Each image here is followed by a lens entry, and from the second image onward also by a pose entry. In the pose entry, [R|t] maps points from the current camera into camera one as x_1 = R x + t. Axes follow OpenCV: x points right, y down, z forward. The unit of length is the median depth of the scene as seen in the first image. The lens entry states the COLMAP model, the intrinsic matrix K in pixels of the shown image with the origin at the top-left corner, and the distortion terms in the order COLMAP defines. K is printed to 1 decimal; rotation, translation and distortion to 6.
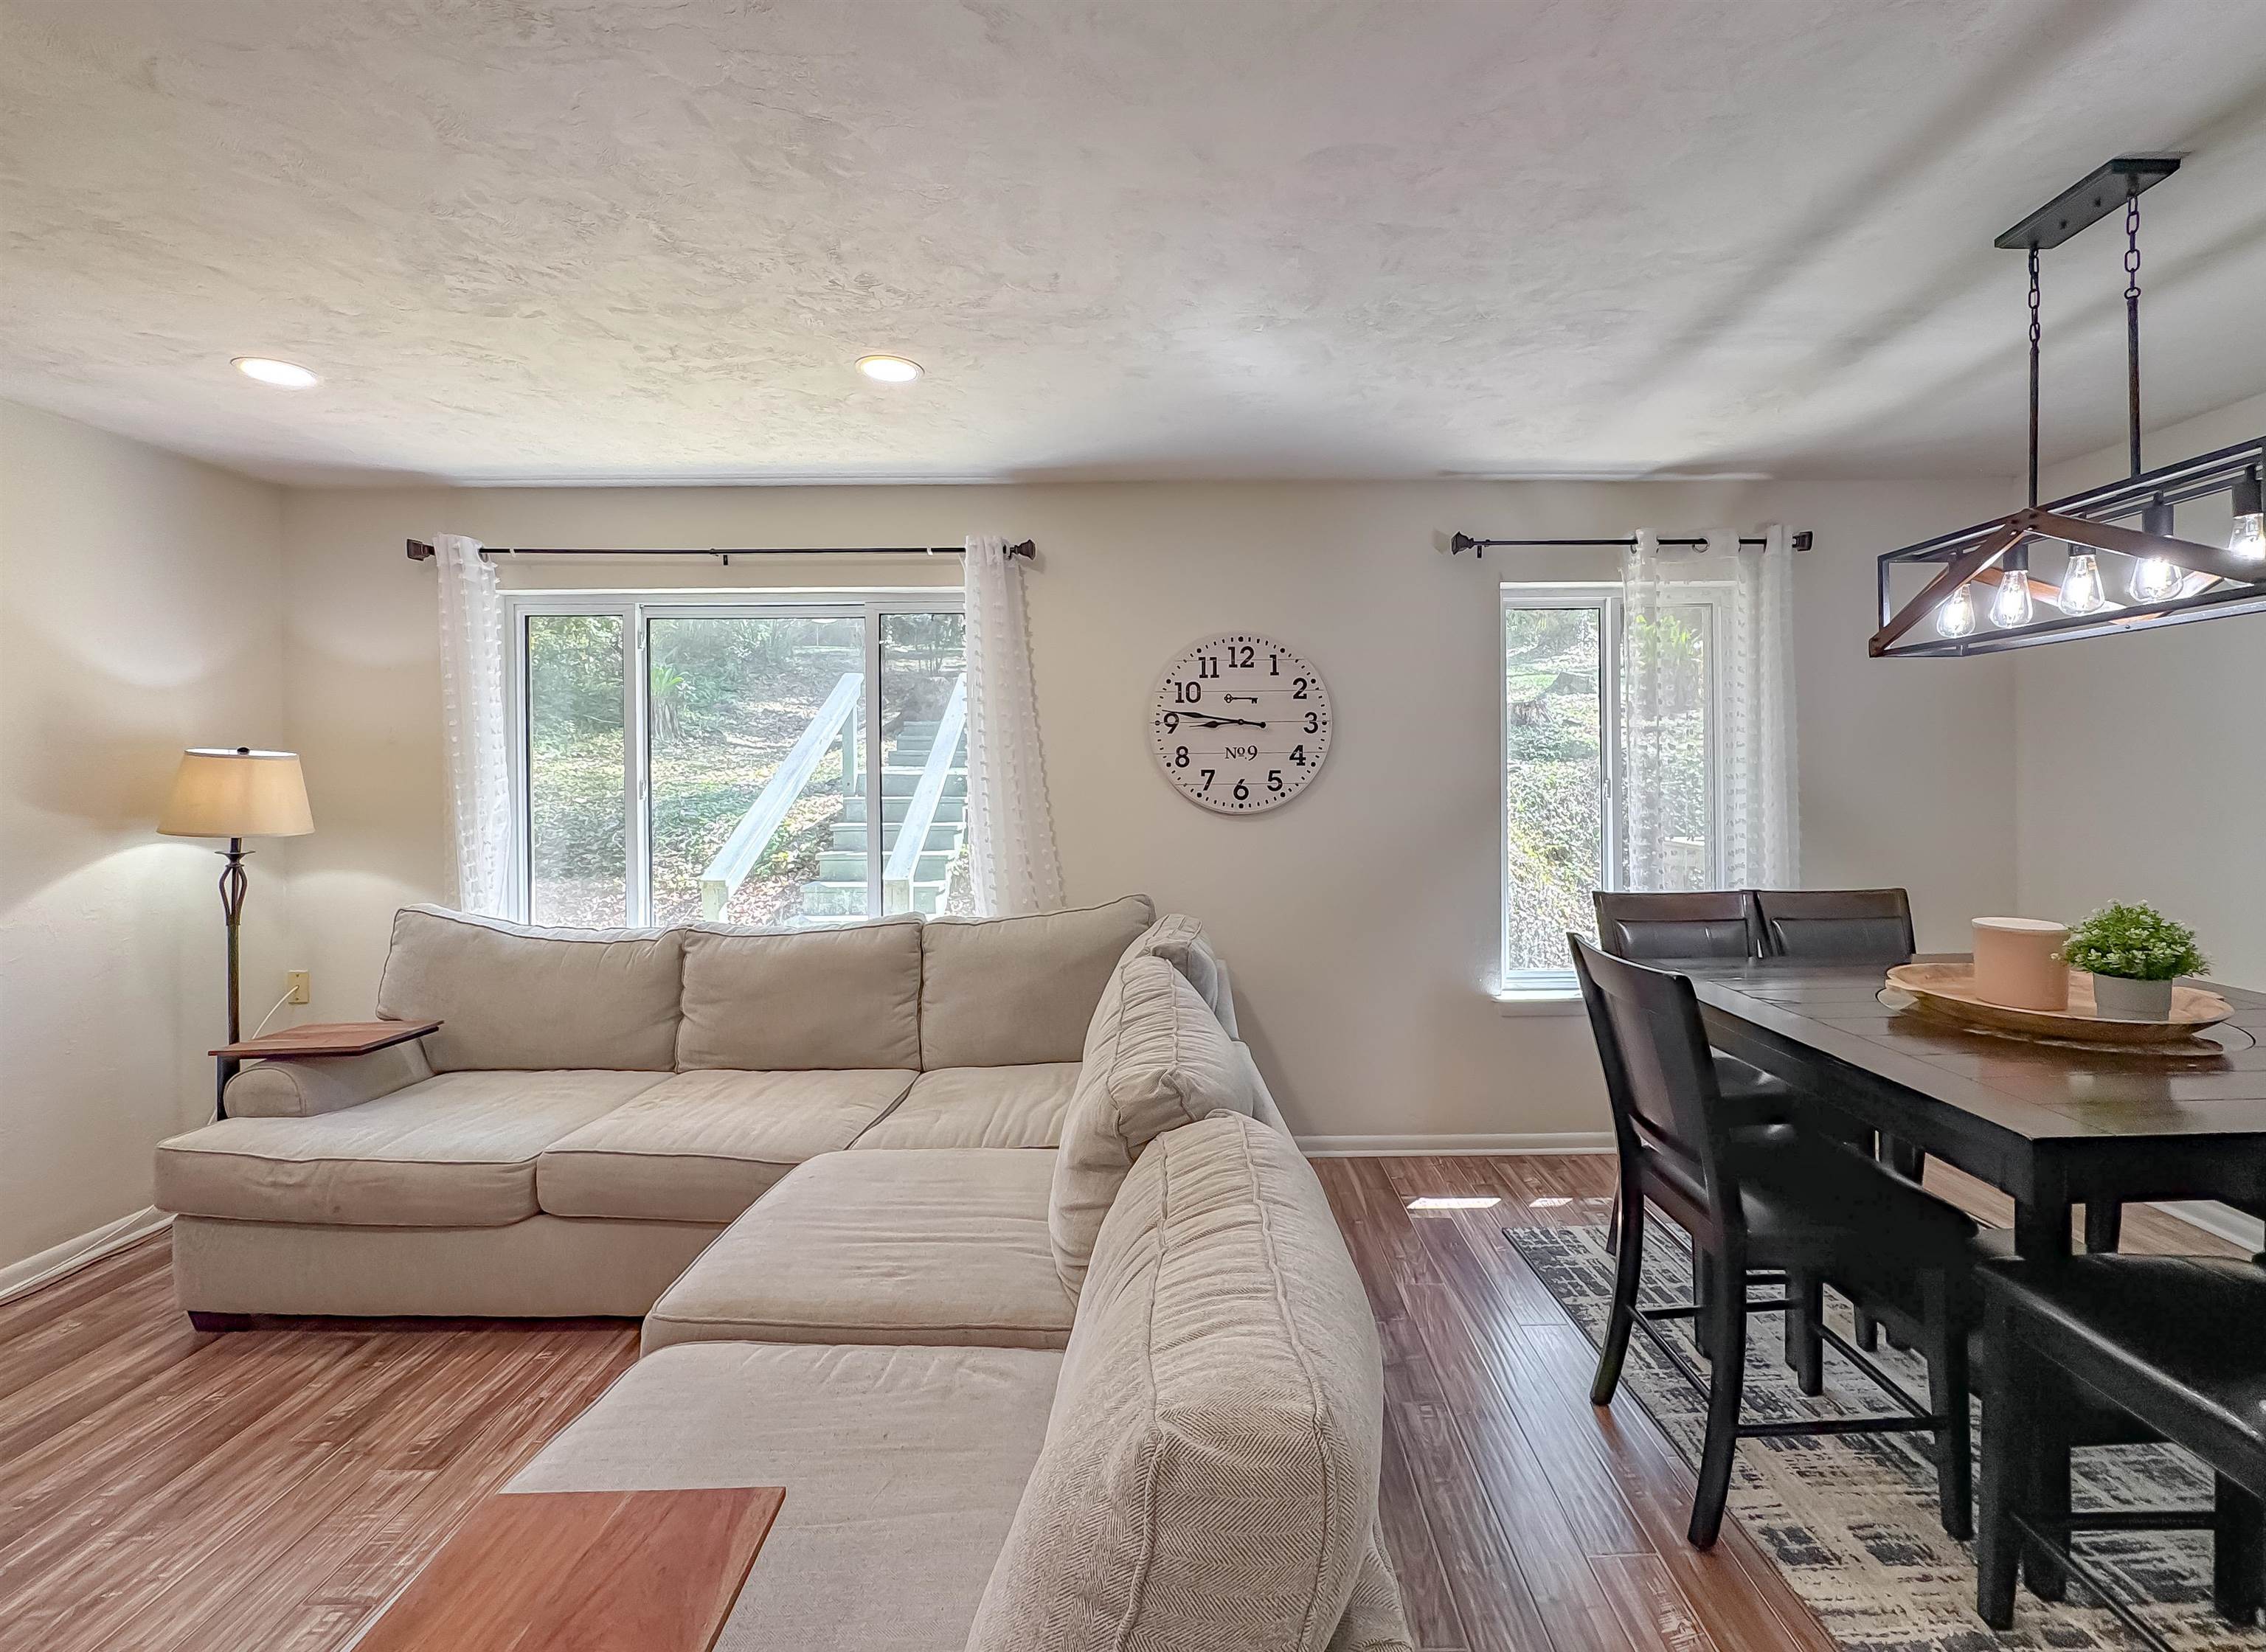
lens RADIAL K [[958.4, 0, 1200.6], [0, 958.4, 775.5], [0, 0, 1]] dist [-0.001178, -0.000237]
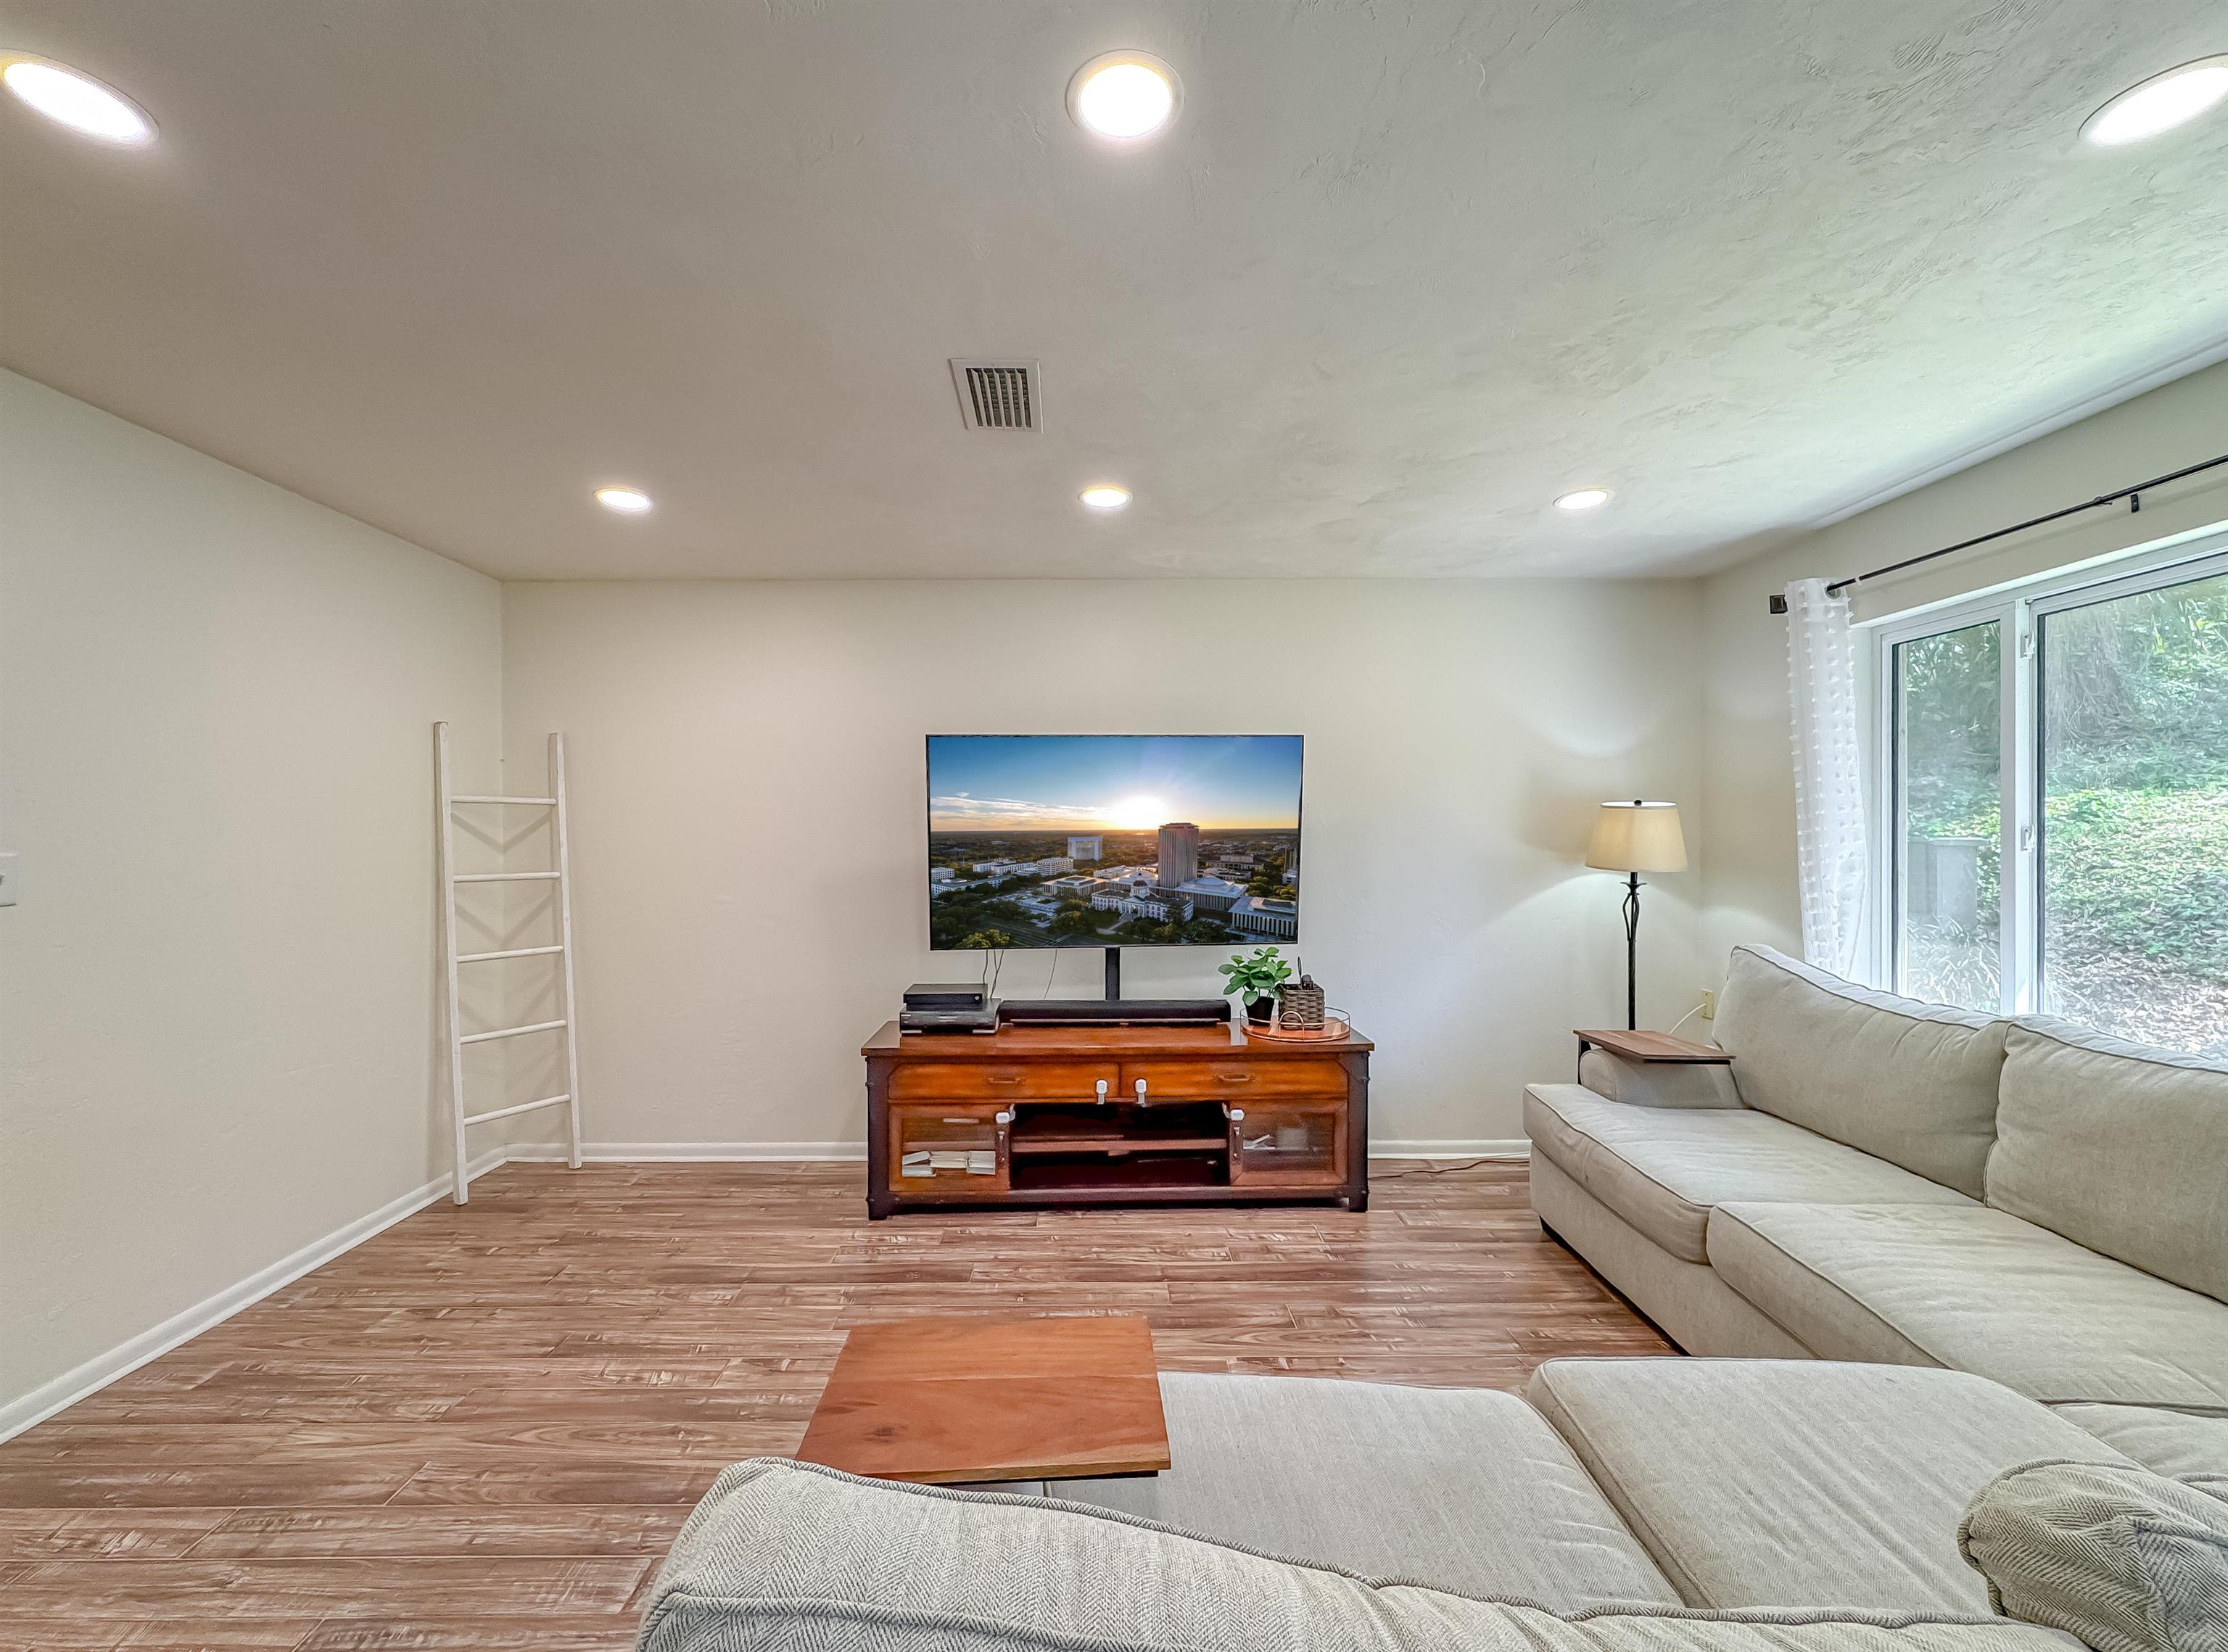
lens RADIAL K [[897.0, 0, 1077.5], [0, 897.0, 838.1], [0, 0, 1]] dist [-0.010418, 0.000199]
pose [[-0.020297, 0.011520, -0.999728, 0.161983], [-0.003066, 0.999928, 0.011585, 0.008748], [0.999789, 0.003300, -0.020260, 0.262413]]
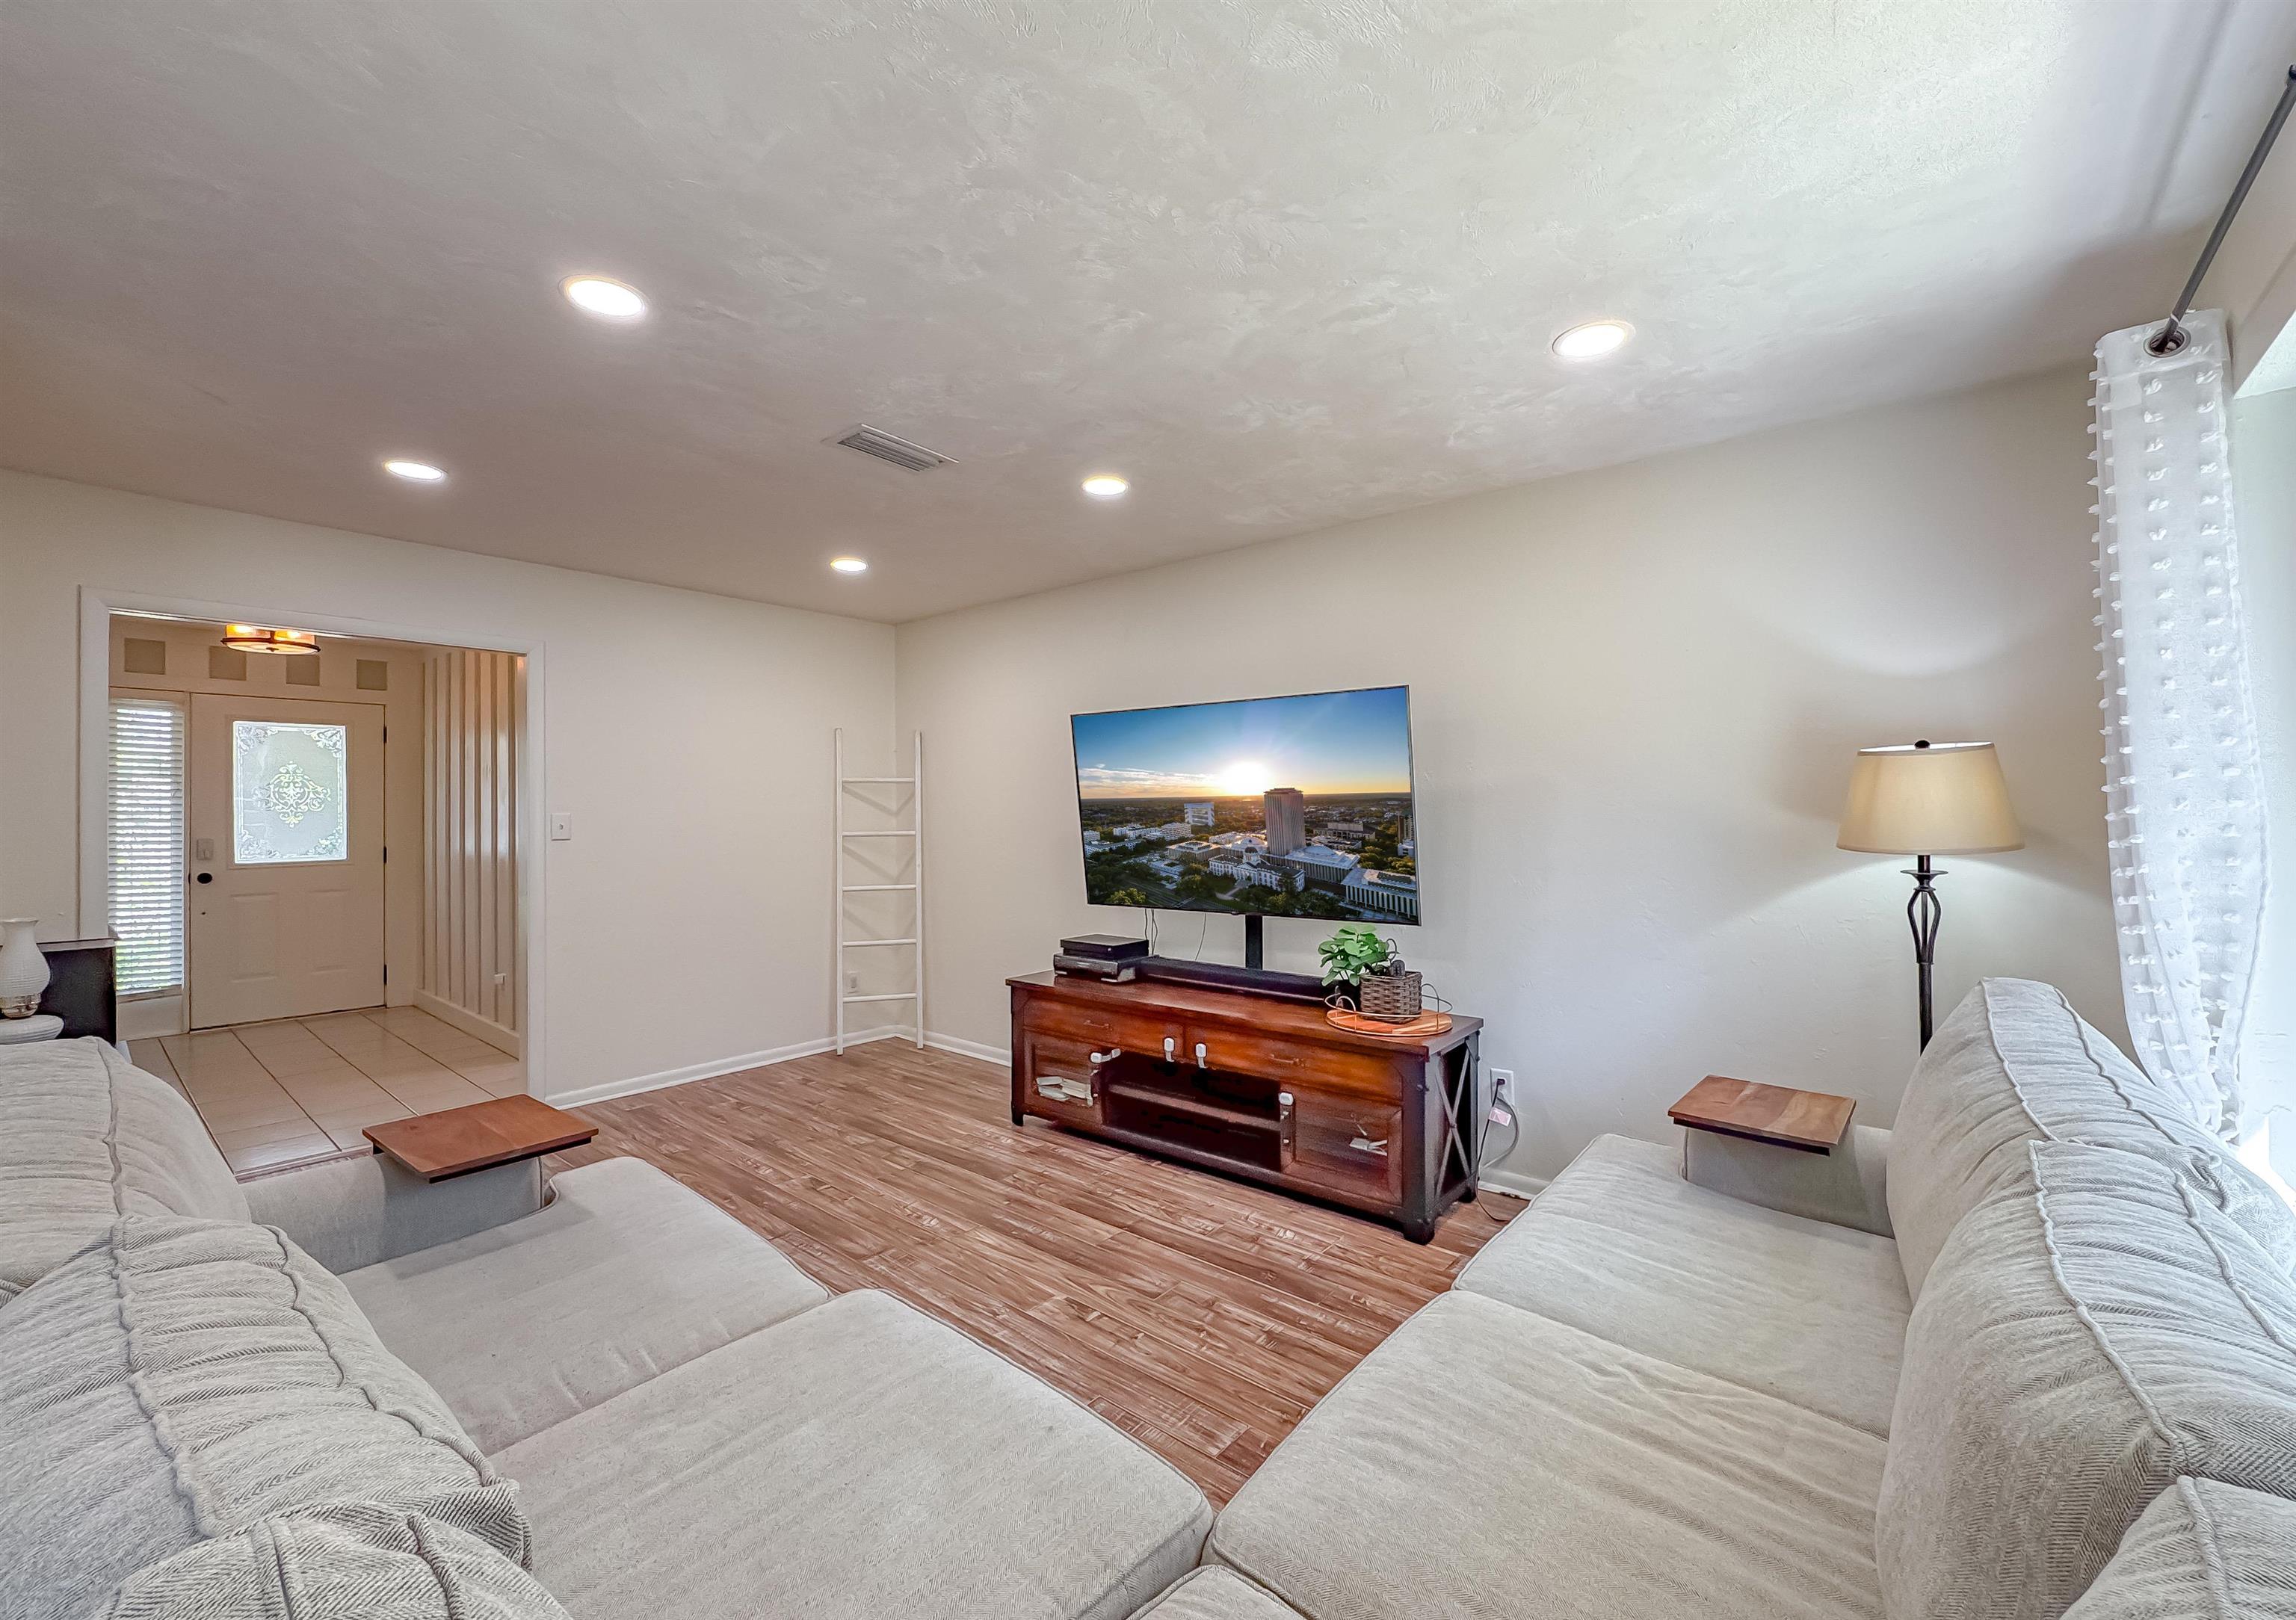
lens RADIAL K [[917.7, 0, 1155.0], [0, 917.7, 802.6], [0, 0, 1]] dist [-0.015919, 0.000274]
pose [[-0.655202, 0.005816, -0.755432, -0.015517], [0.005397, 0.999981, 0.003017, 0.015121], [0.755435, -0.002100, -0.655220, 0.908066]]
